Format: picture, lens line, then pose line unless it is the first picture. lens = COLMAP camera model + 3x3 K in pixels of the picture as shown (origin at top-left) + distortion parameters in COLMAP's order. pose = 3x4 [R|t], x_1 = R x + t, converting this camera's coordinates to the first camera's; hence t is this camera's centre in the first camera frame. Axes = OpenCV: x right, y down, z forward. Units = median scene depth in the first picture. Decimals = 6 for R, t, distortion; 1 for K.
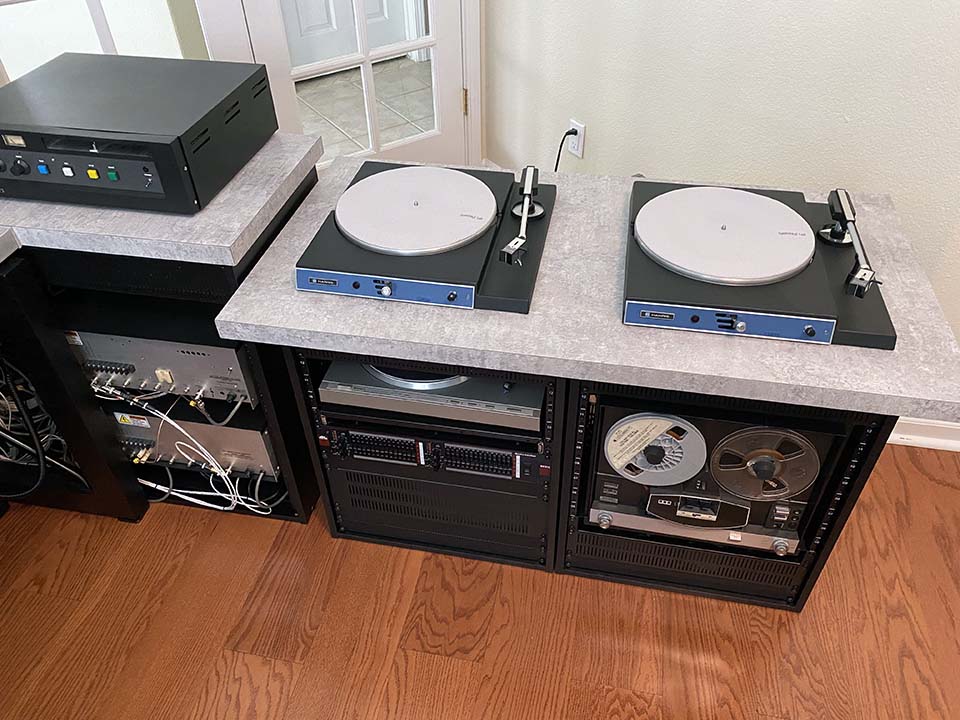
lens RADIAL K [[732.9, 0, 475.0], [0, 732.9, 356.7], [0, 0, 1]] dist [0.063936, -0.080322]
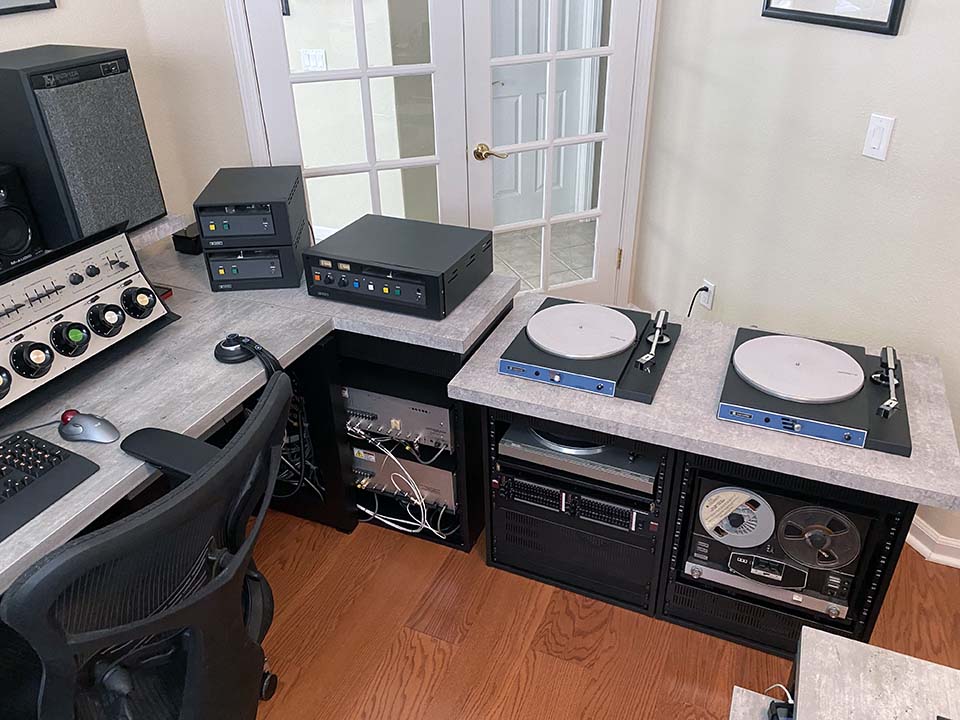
lens RADIAL K [[732.9, 0, 475.0], [0, 732.9, 356.7], [0, 0, 1]] dist [0.063936, -0.080322]
pose [[0.977098, 0.105547, -0.184768, -0.009133], [-0.137305, 0.976088, -0.168523, 0.125053], [0.162563, 0.190033, 0.968226, -0.443046]]
